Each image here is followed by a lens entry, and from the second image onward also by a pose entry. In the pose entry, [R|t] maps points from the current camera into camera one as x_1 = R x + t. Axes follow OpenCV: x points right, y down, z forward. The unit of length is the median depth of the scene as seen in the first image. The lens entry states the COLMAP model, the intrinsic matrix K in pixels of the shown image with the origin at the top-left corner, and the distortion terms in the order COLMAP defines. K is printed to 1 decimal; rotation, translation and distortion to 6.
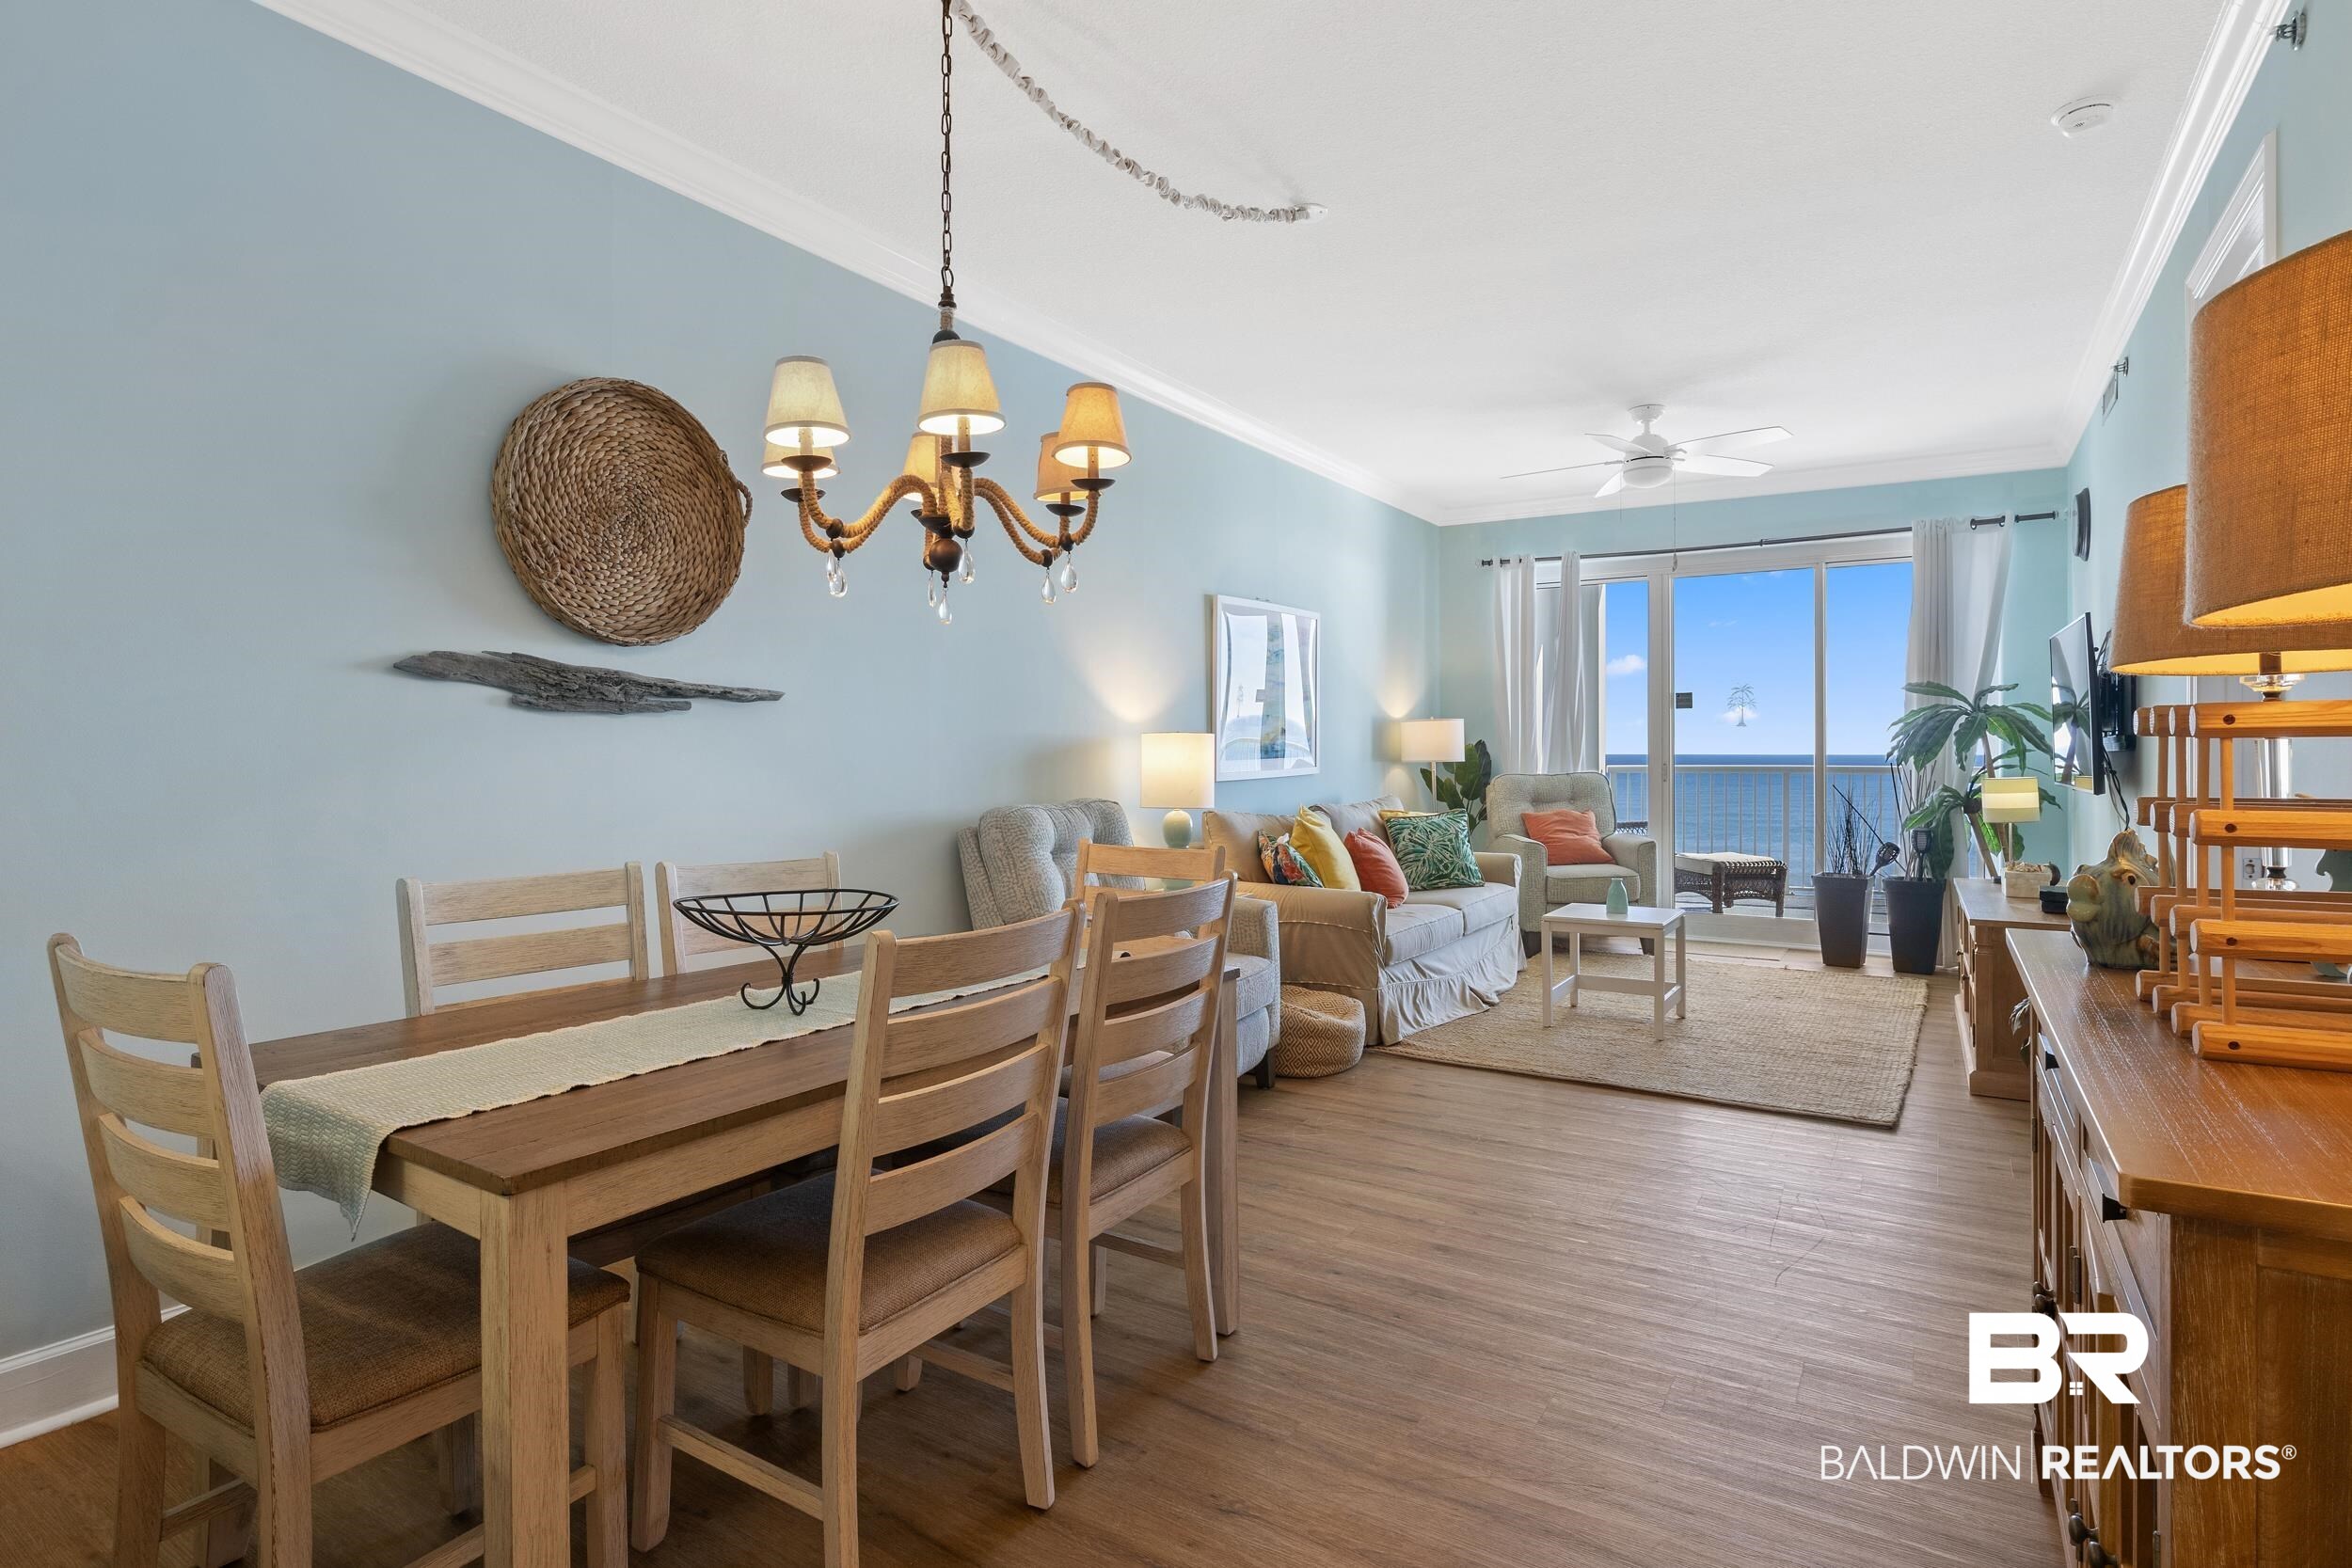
lens RADIAL K [[1187.7, 0, 1179.8], [0, 1187.7, 723.0], [0, 0, 1]] dist [-0.003187, -0.000648]
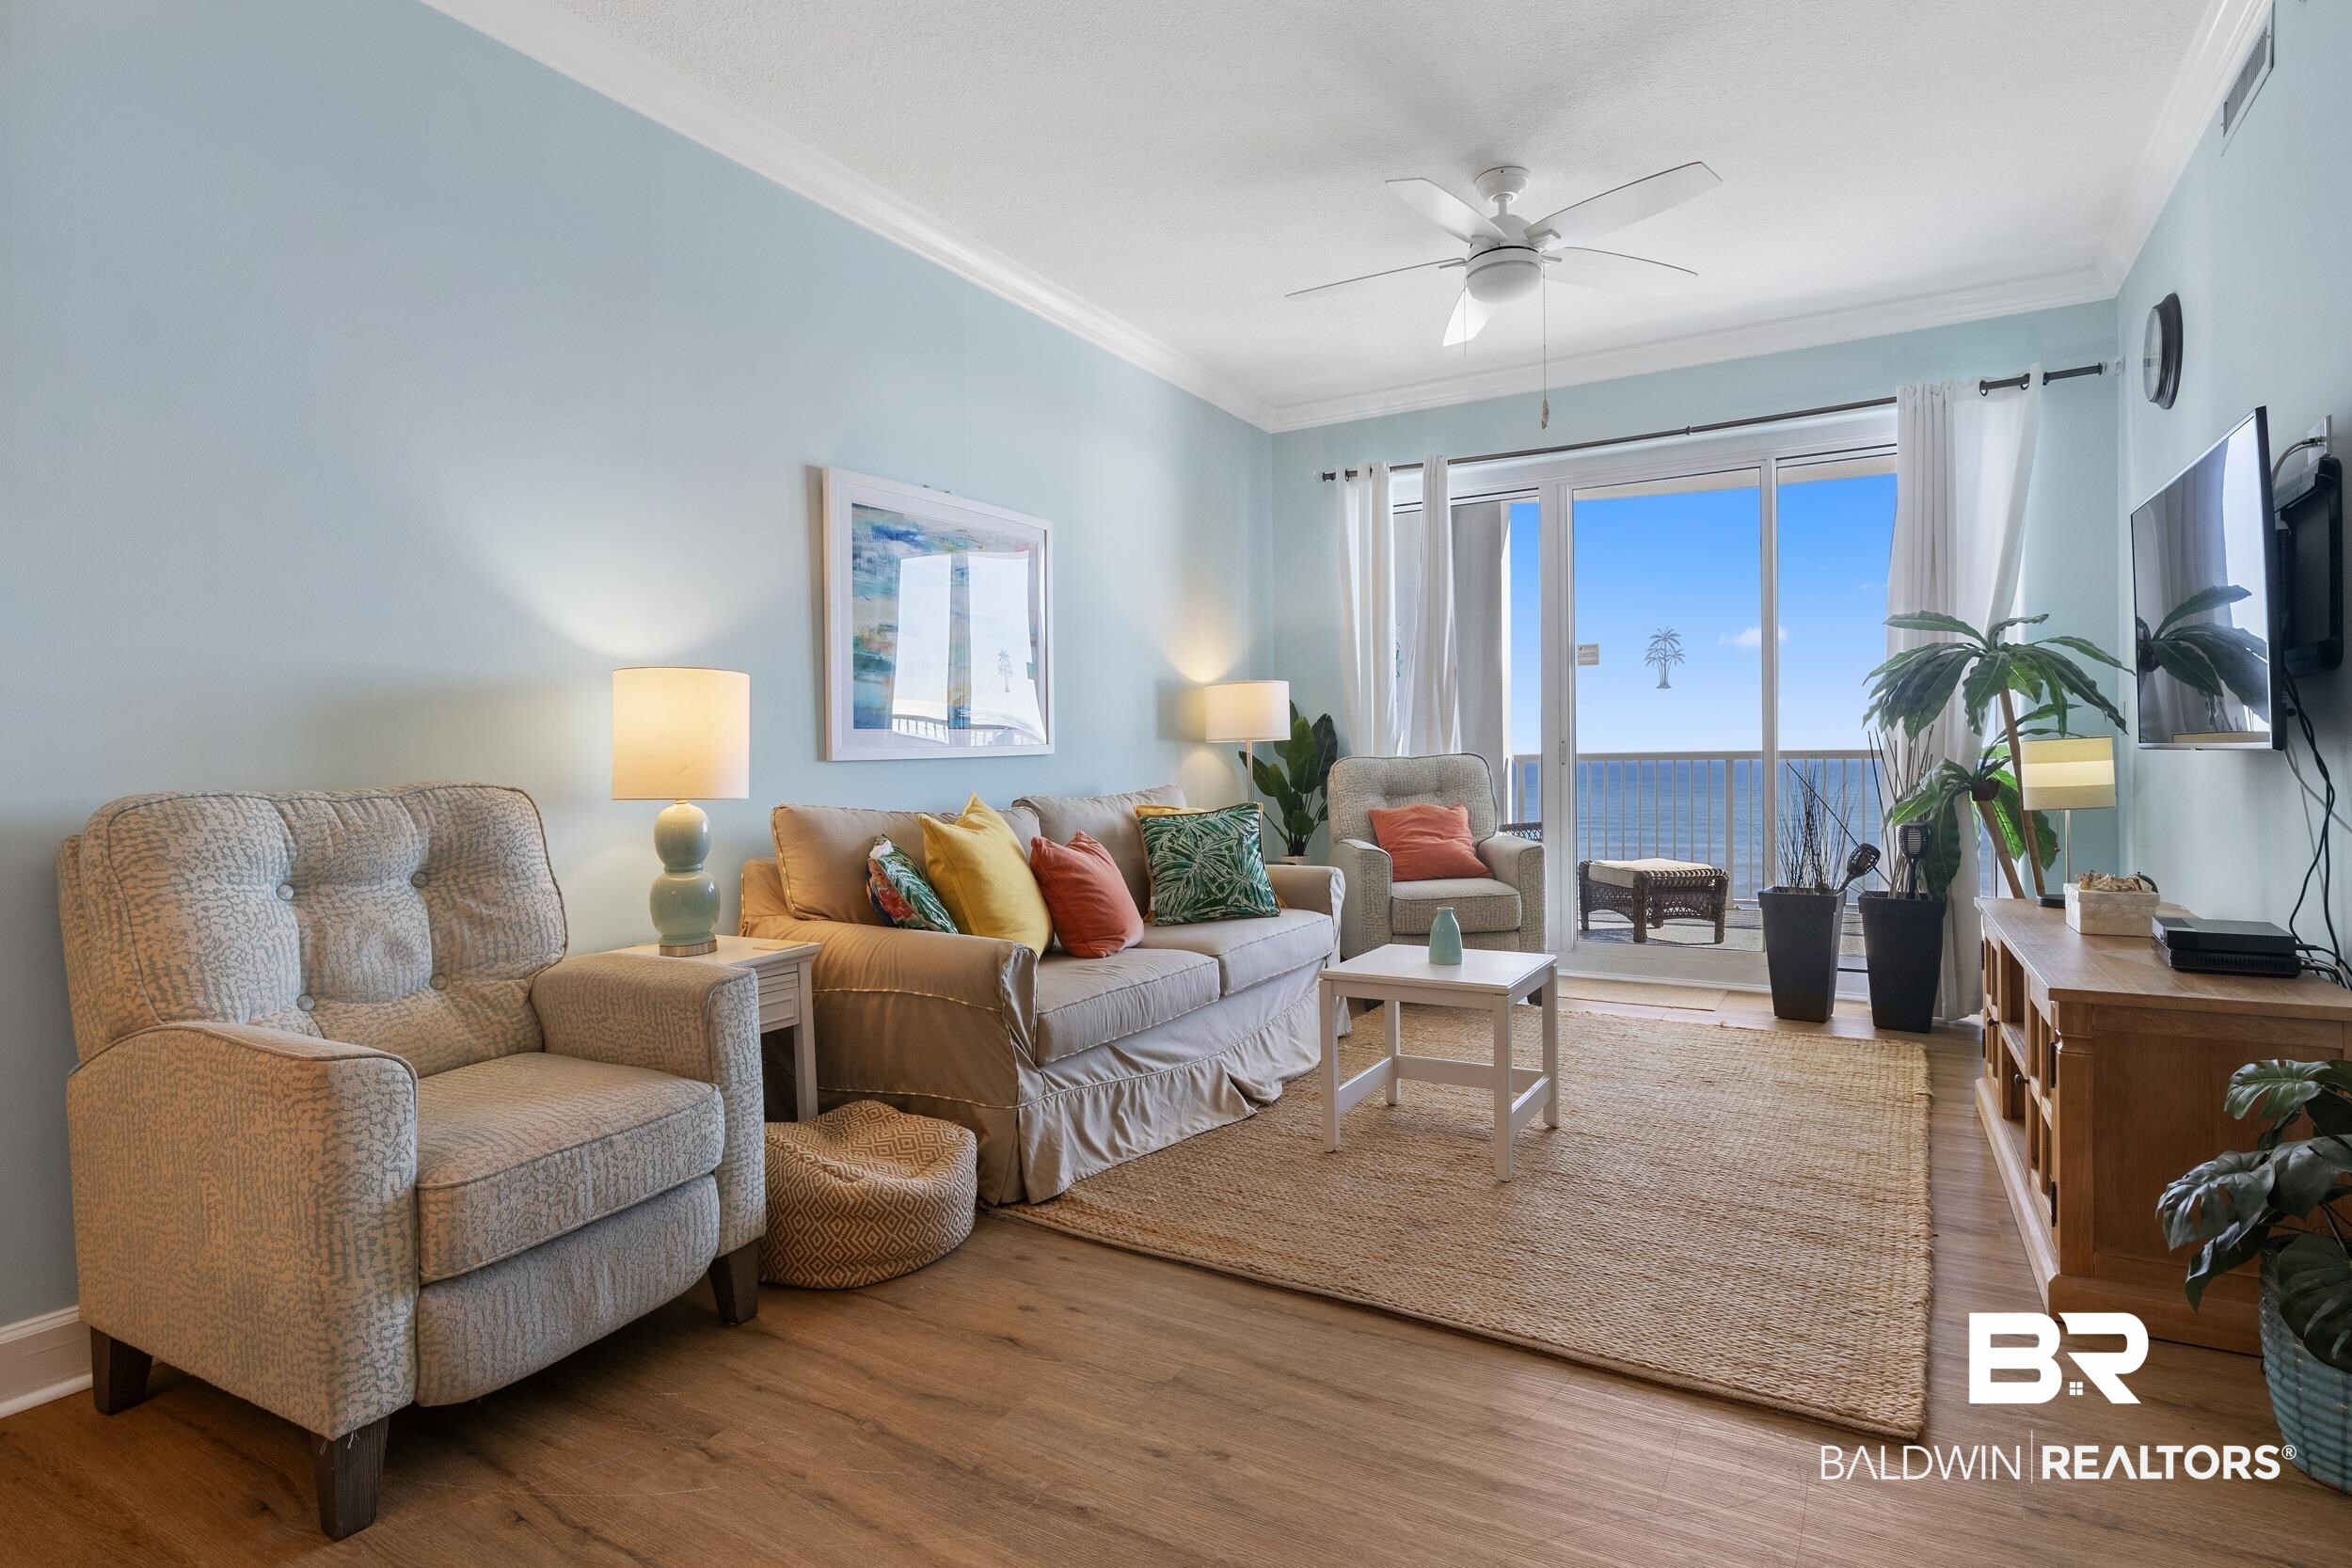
lens RADIAL K [[1190.8, 0, 1167.8], [0, 1190.8, 746.3], [0, 0, 1]] dist [-0.004572, -0.001550]
pose [[0.999634, -0.010246, 0.025029, 0.173301], [0.009951, 0.999880, 0.011884, 0.031659], [-0.025148, -0.011630, 0.999616, 0.318544]]
